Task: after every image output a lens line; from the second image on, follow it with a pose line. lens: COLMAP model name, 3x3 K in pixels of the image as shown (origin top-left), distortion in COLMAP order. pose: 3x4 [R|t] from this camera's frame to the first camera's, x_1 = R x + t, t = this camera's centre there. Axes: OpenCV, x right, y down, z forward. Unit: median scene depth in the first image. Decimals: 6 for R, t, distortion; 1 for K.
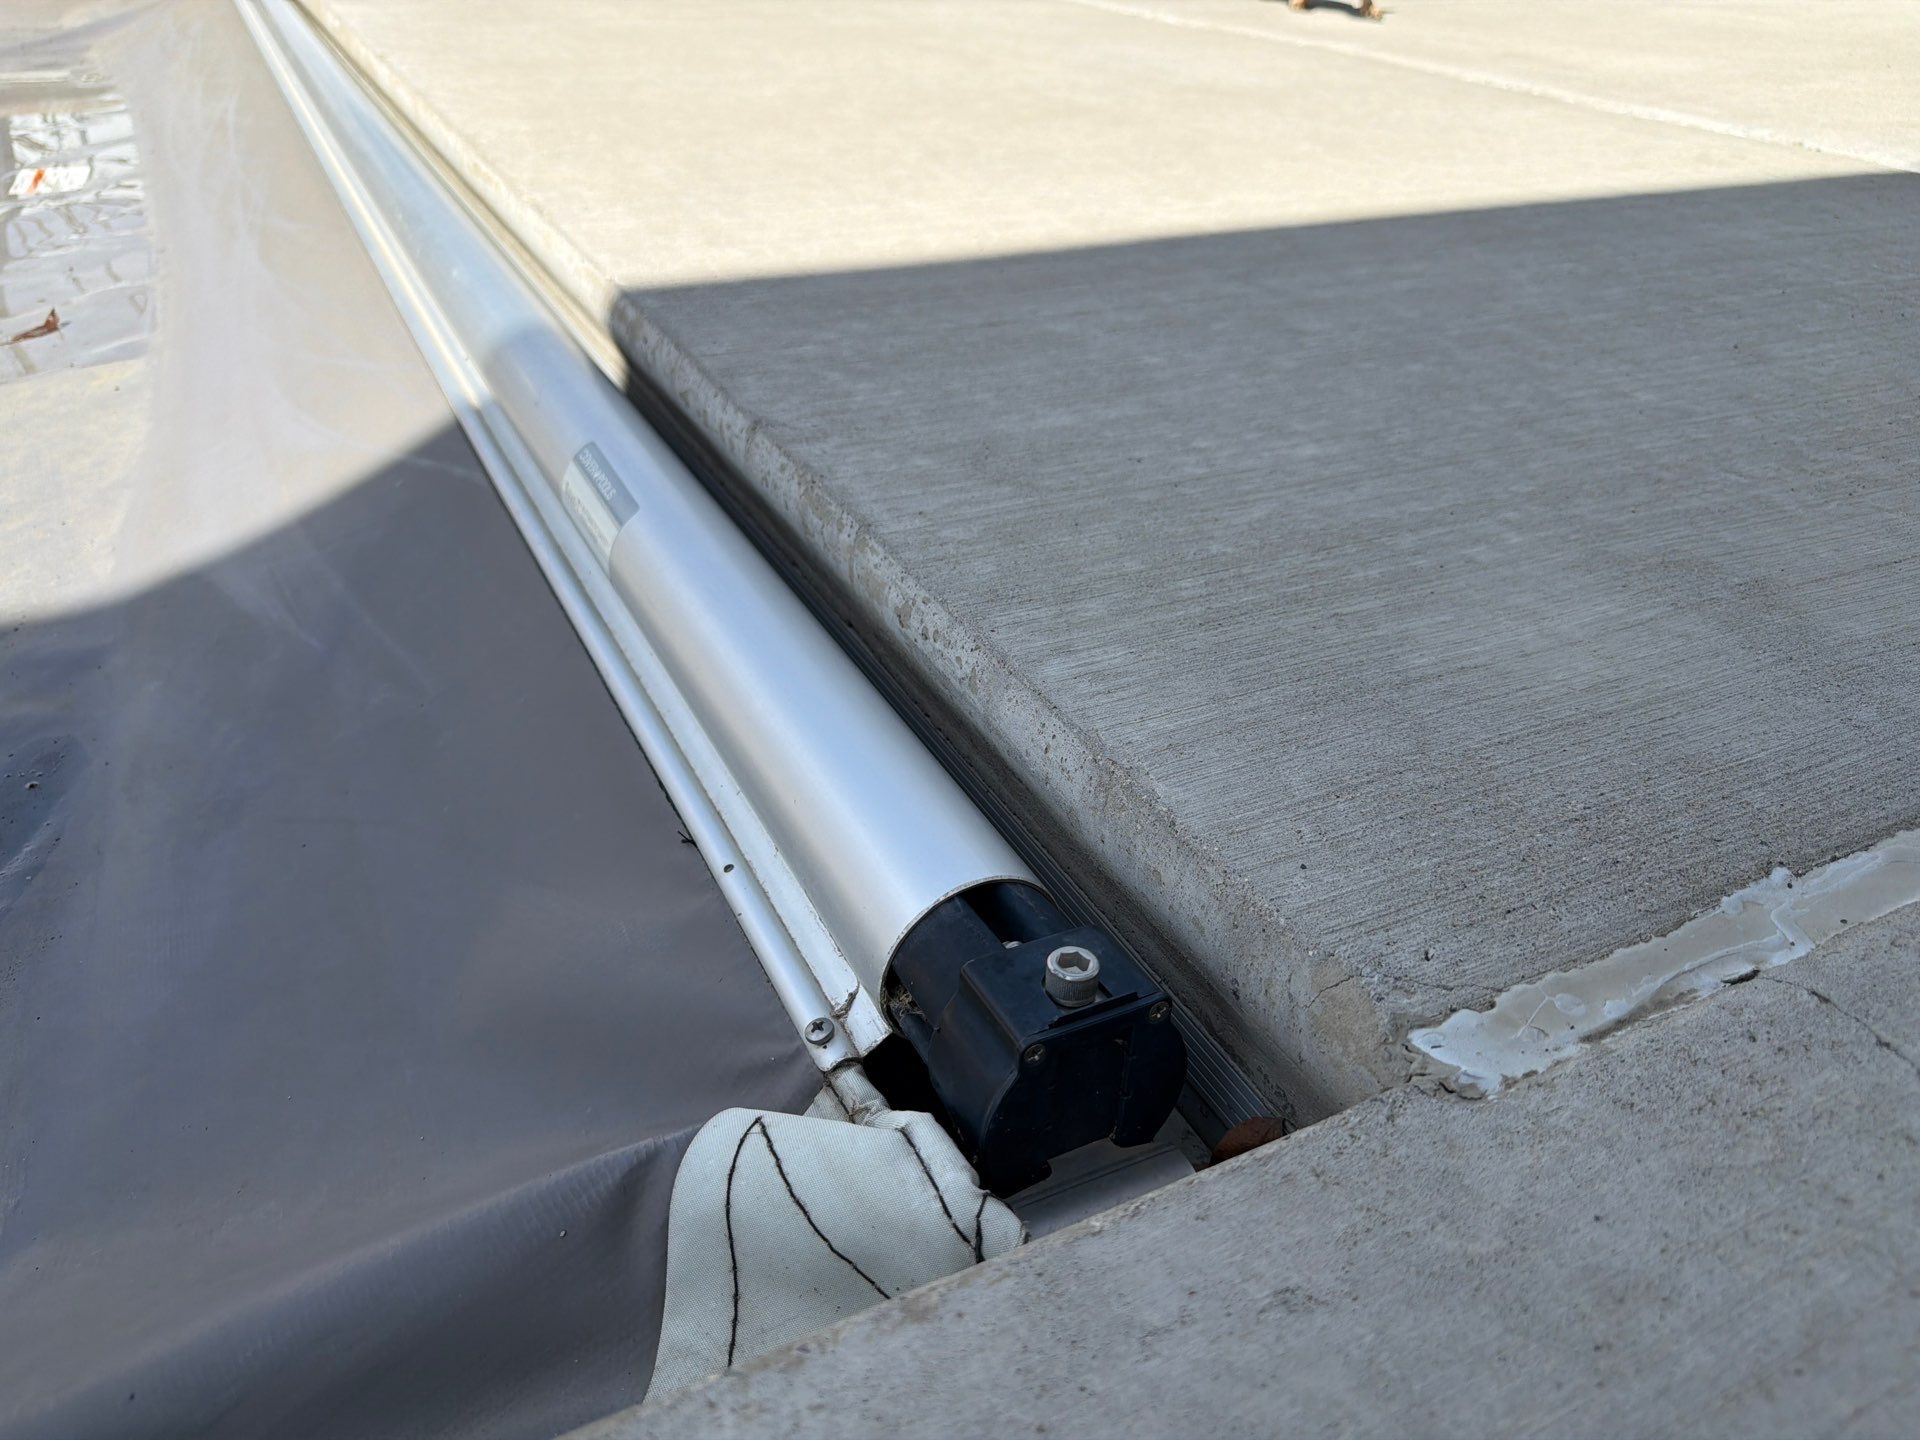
lens RADIAL K [[1421.9, 0, 960.0], [0, 1421.9, 720.0], [0, 0, 1]] dist [-0.006602, -0.003656]
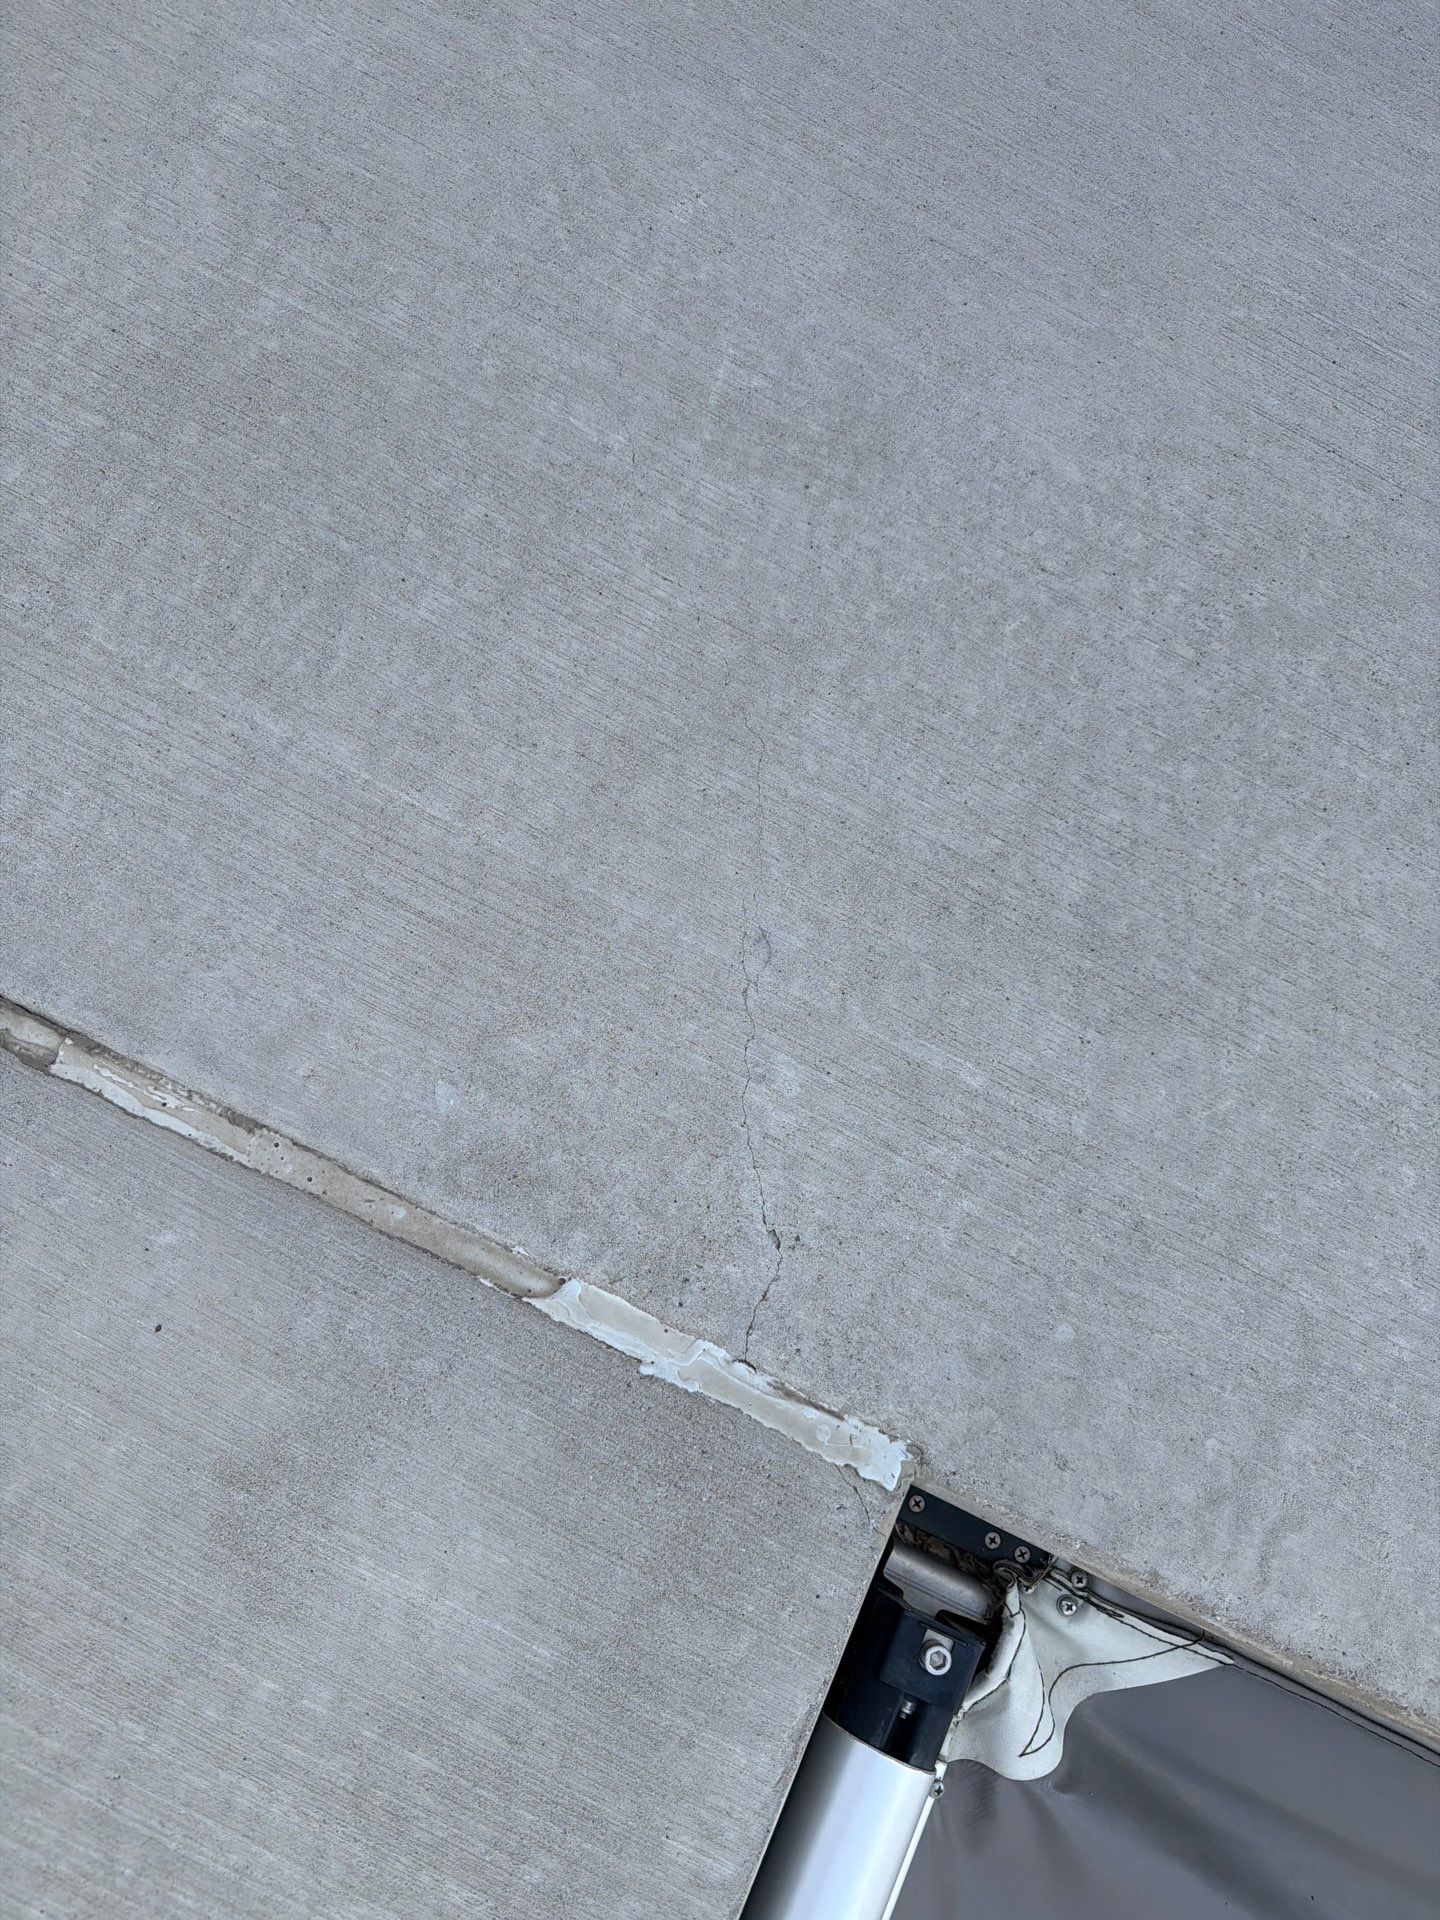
lens RADIAL K [[1421.9, 0, 720.0], [0, 1421.9, 960.0], [0, 0, 1]] dist [-0.006602, -0.003656]
pose [[-0.579472, -0.814893, 0.012733, 1.030599], [0.234385, -0.151668, 0.960240, -1.641289], [-0.780561, 0.559417, 0.278886, 0.194505]]
